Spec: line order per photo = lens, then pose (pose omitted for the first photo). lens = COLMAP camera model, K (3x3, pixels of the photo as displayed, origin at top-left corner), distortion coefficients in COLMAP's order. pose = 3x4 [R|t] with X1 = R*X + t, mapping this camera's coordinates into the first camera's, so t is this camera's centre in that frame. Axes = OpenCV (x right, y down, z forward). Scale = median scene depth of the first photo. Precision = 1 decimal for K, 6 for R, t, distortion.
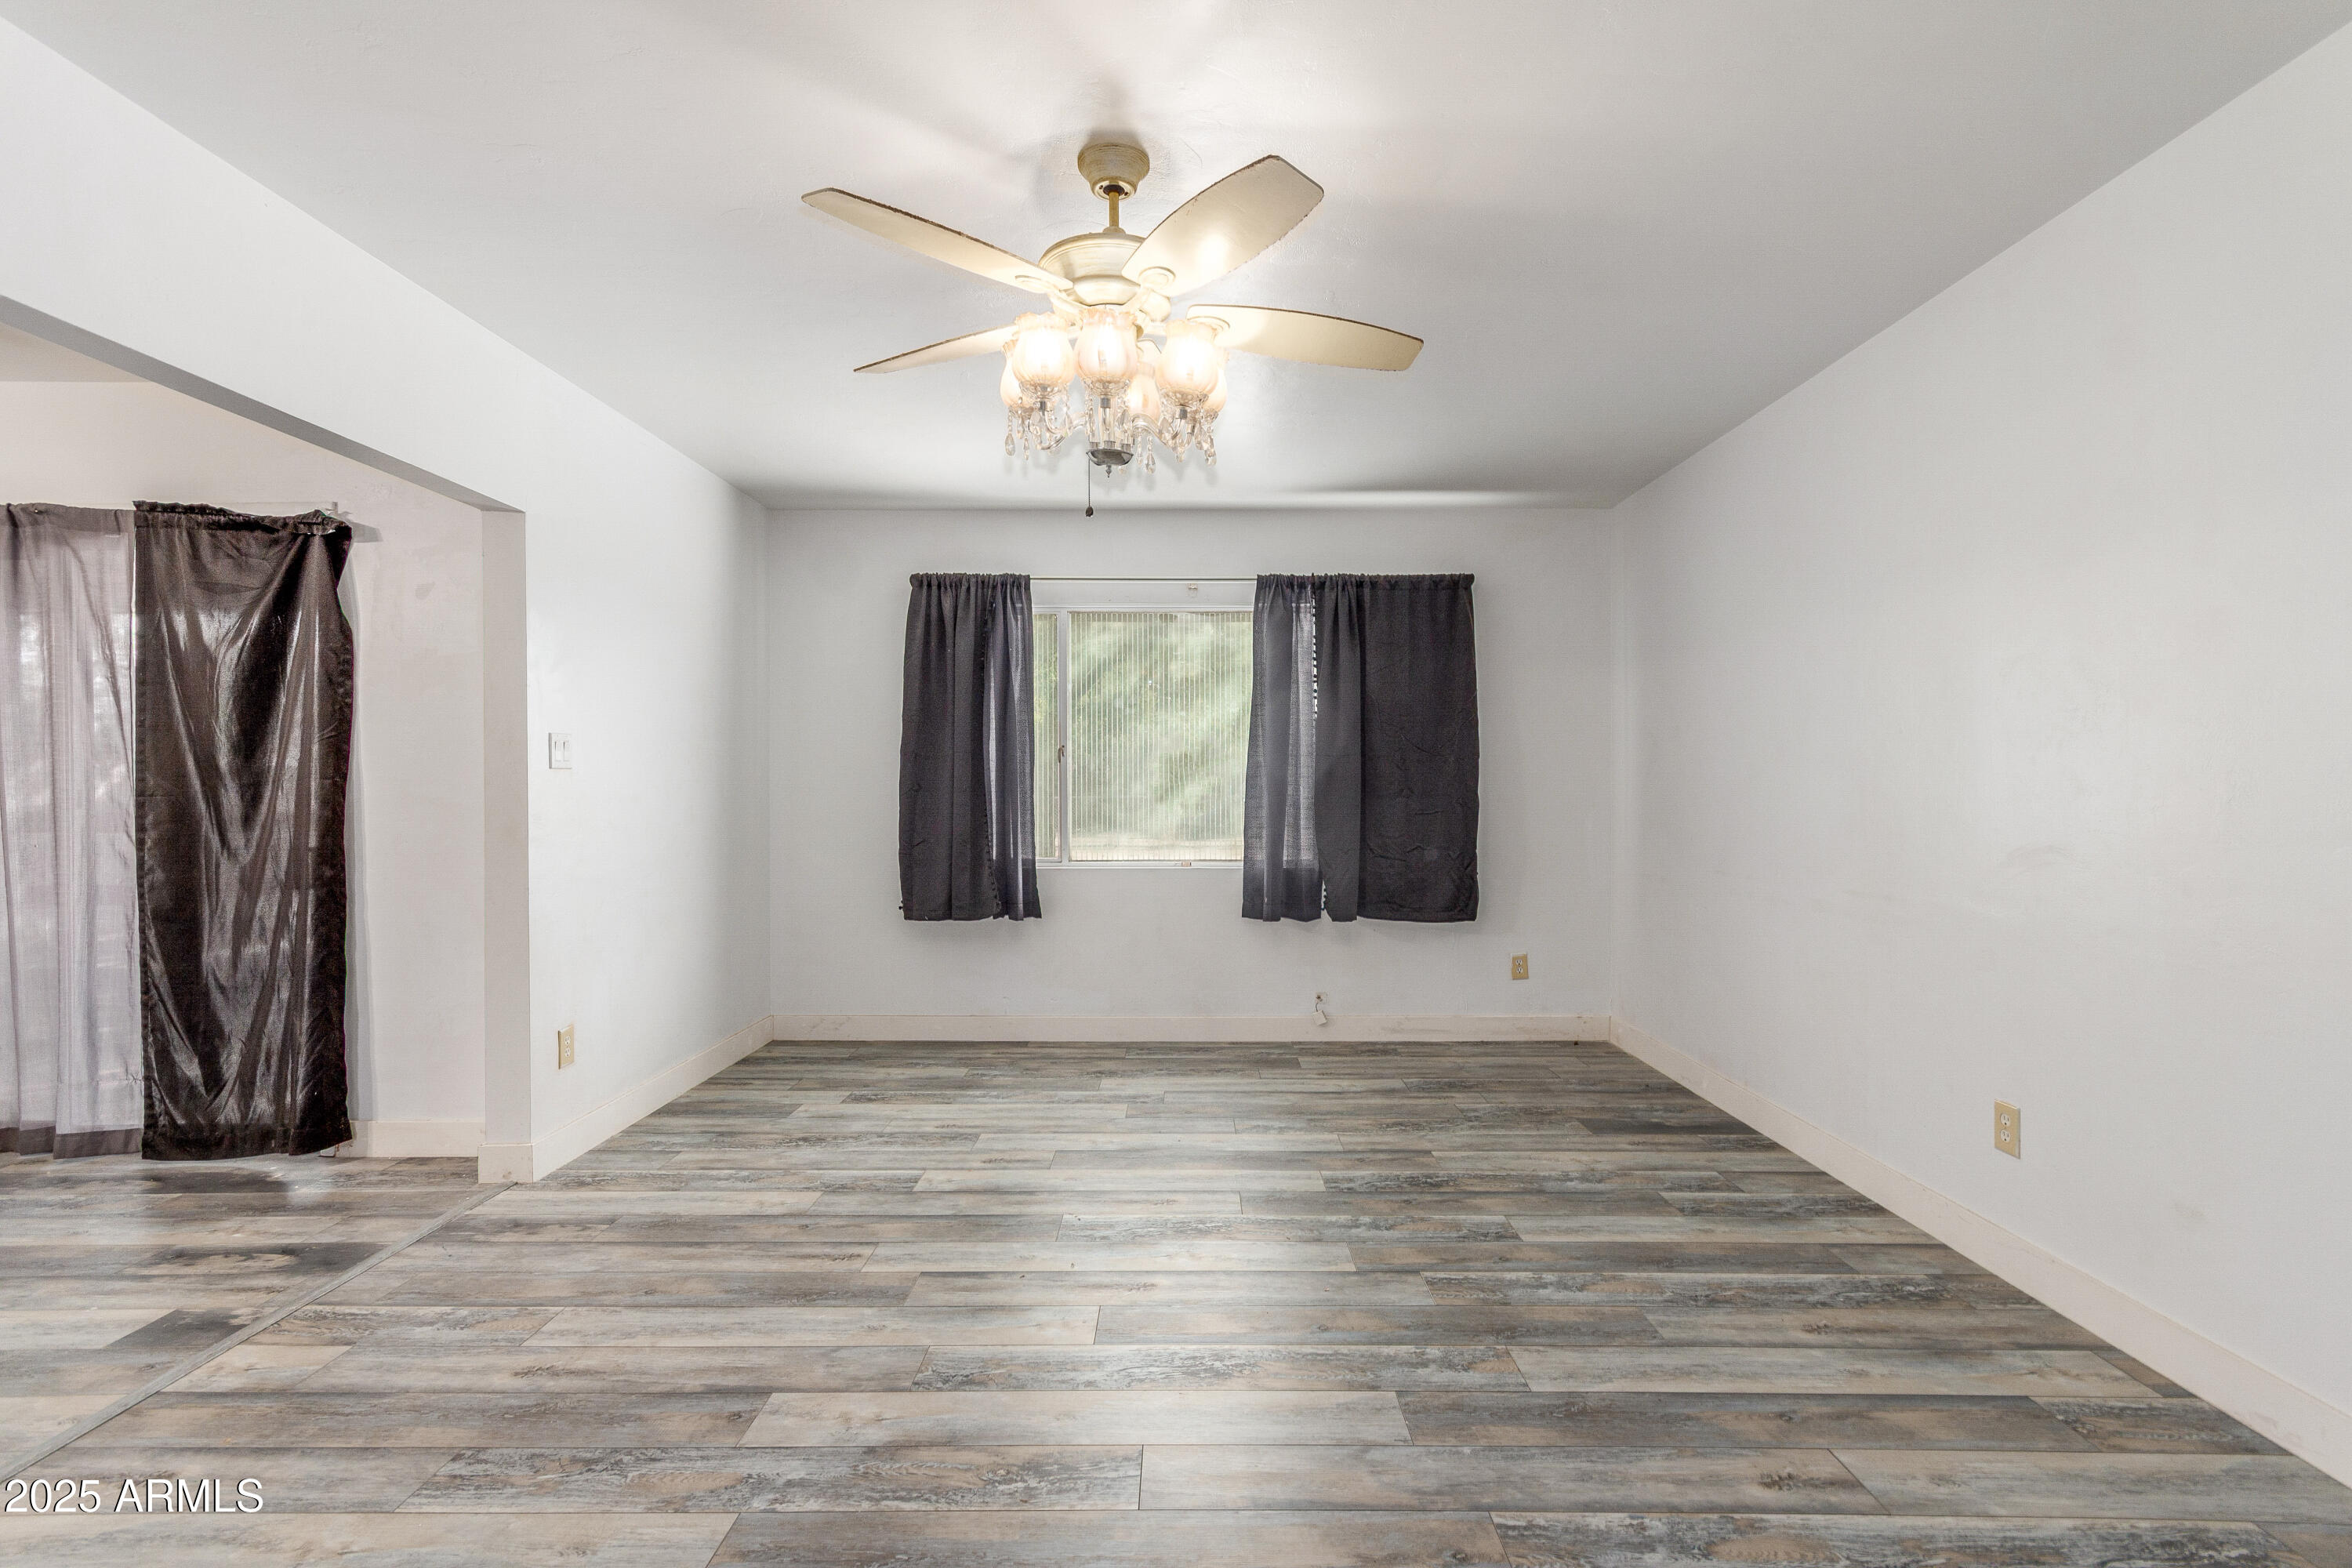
lens RADIAL K [[1080.7, 0, 1190.3], [0, 1080.7, 790.8], [0, 0, 1]] dist [0.007320, -0.000024]
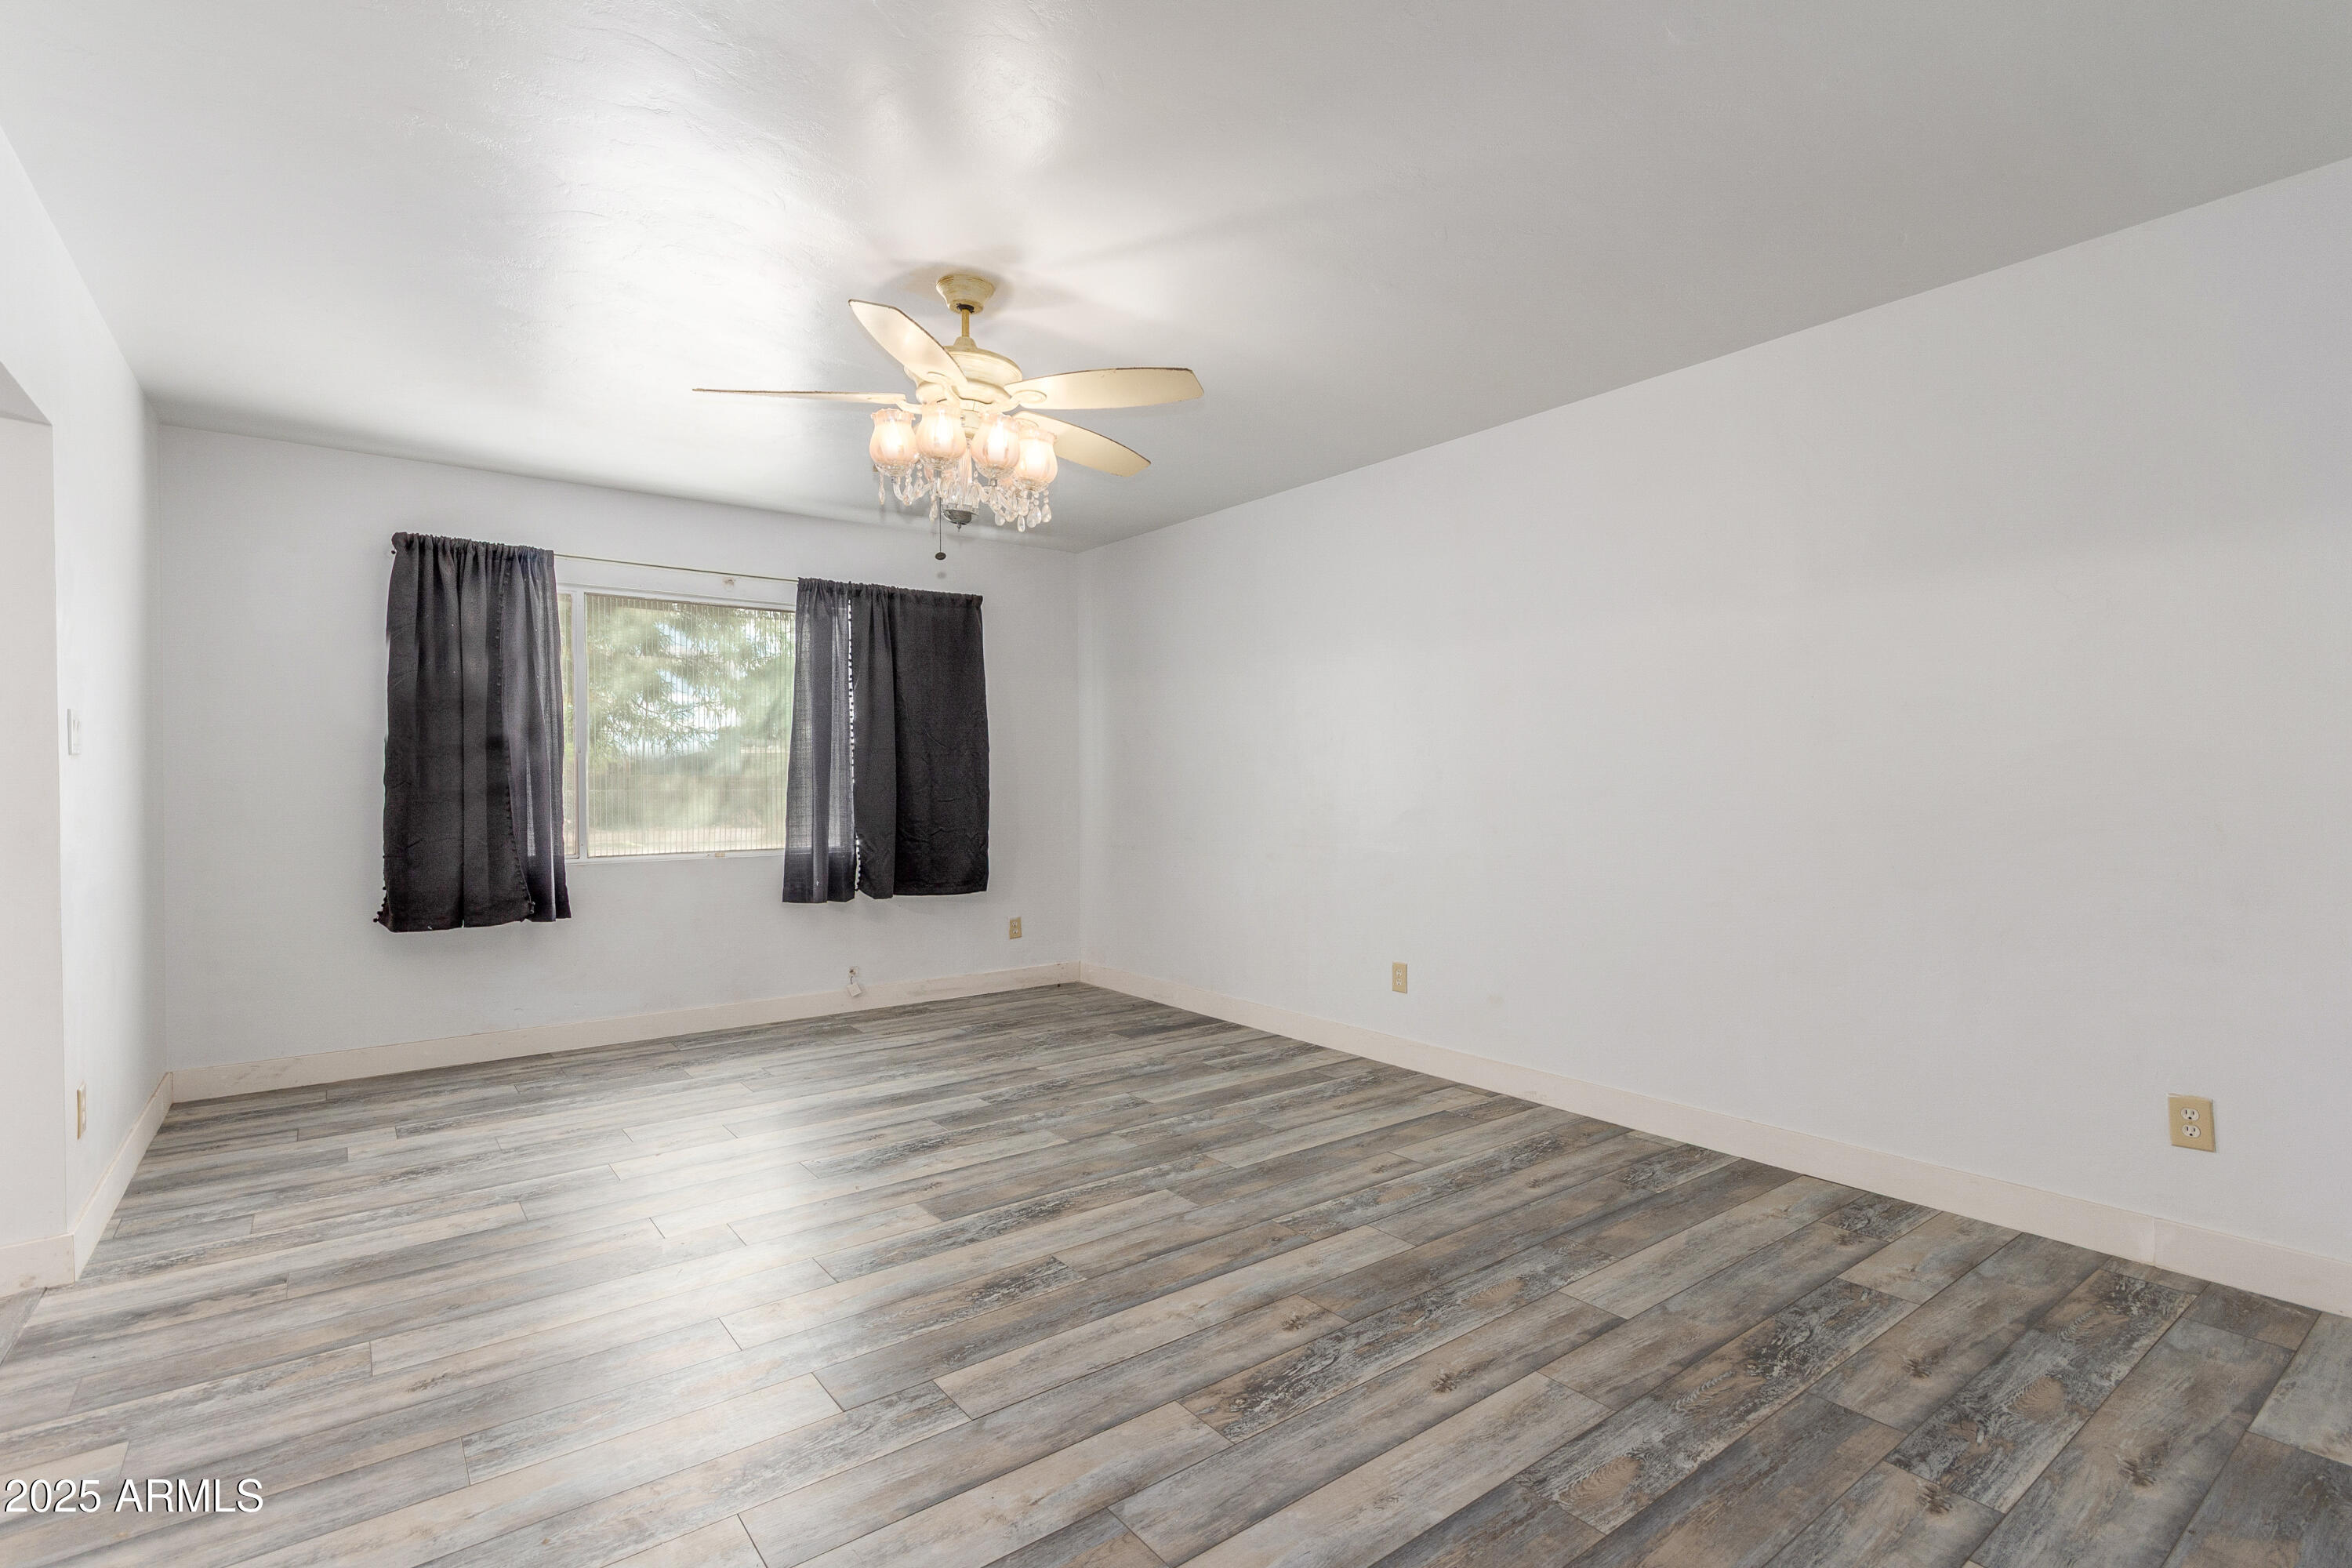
lens RADIAL K [[1103.0, 0, 1188.1], [0, 1103.0, 781.3], [0, 0, 1]] dist [0.004433, 0.000773]
pose [[0.791328, -0.004466, 0.611375, -0.504903], [0.005138, 0.999987, 0.000654, 0.001875], [-0.611370, 0.002623, 0.791340, -0.145128]]
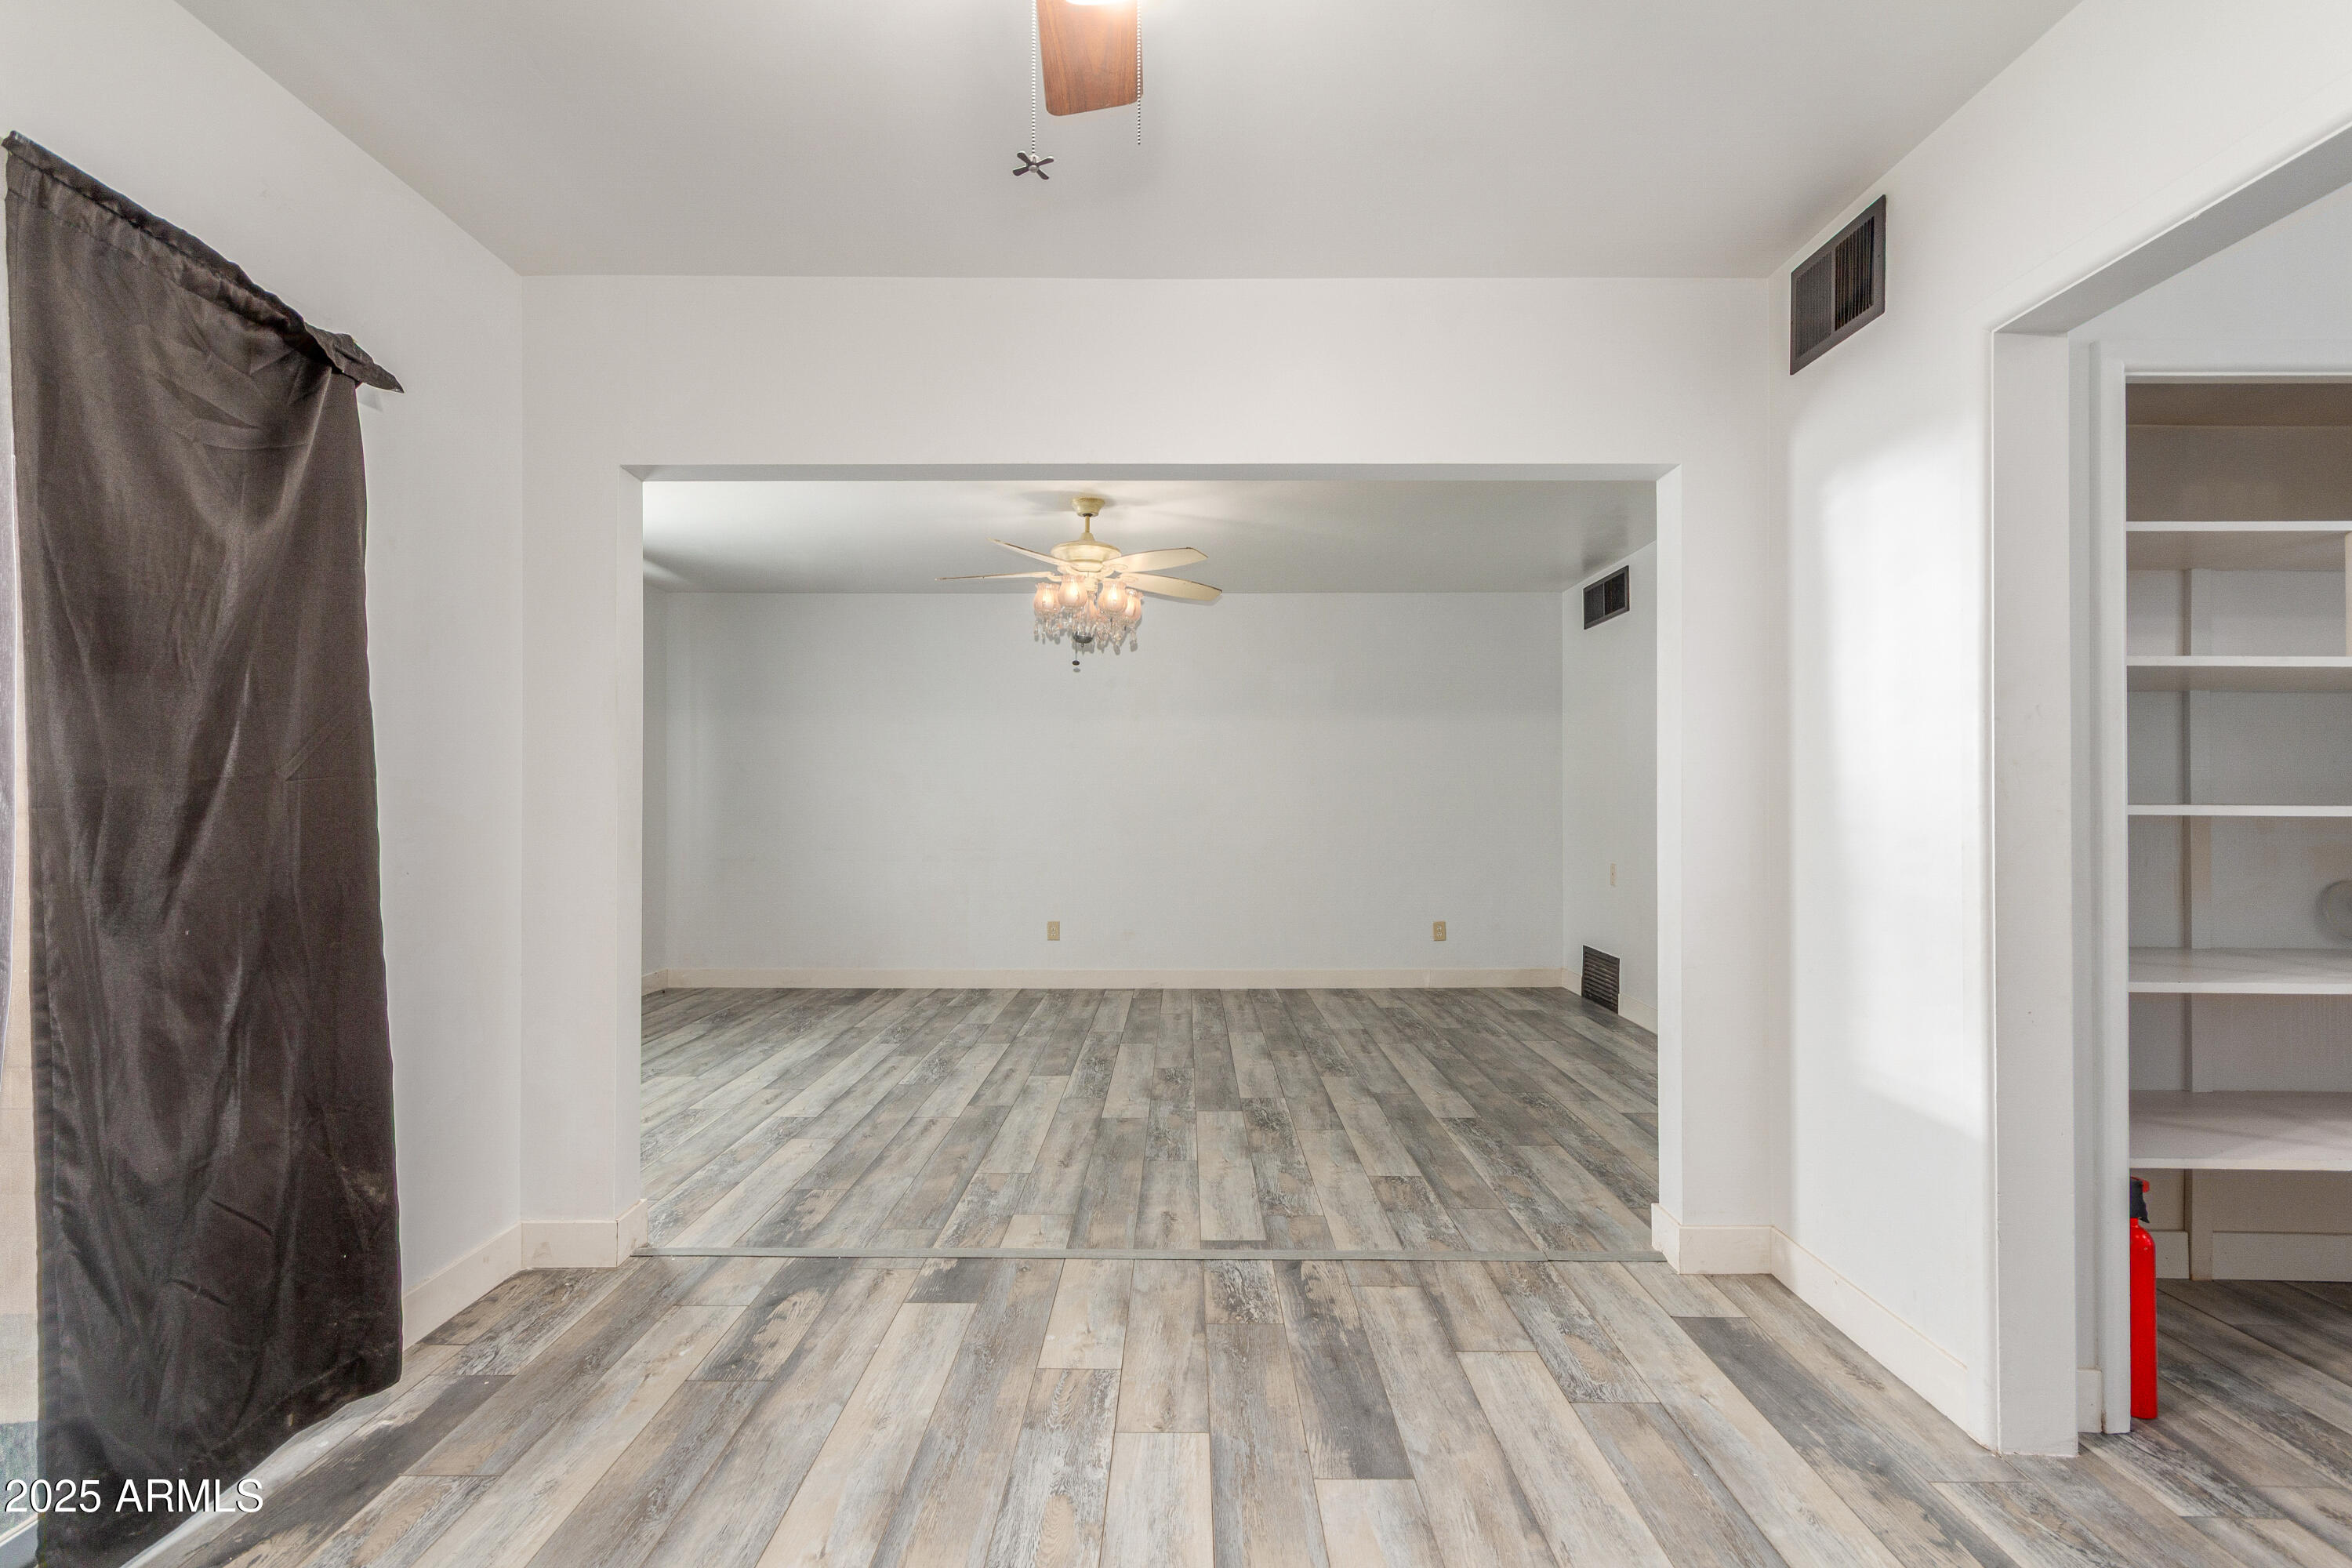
lens RADIAL K [[1067.2, 0, 1176.0], [0, 1067.2, 784.0], [0, 0, 1]] dist [0.000821, -0.000053]
pose [[0.006768, 0.018805, 0.999800, -1.636357], [0.001884, 0.999821, -0.018818, 0.006096], [-0.999975, 0.002011, 0.006731, 0.620721]]
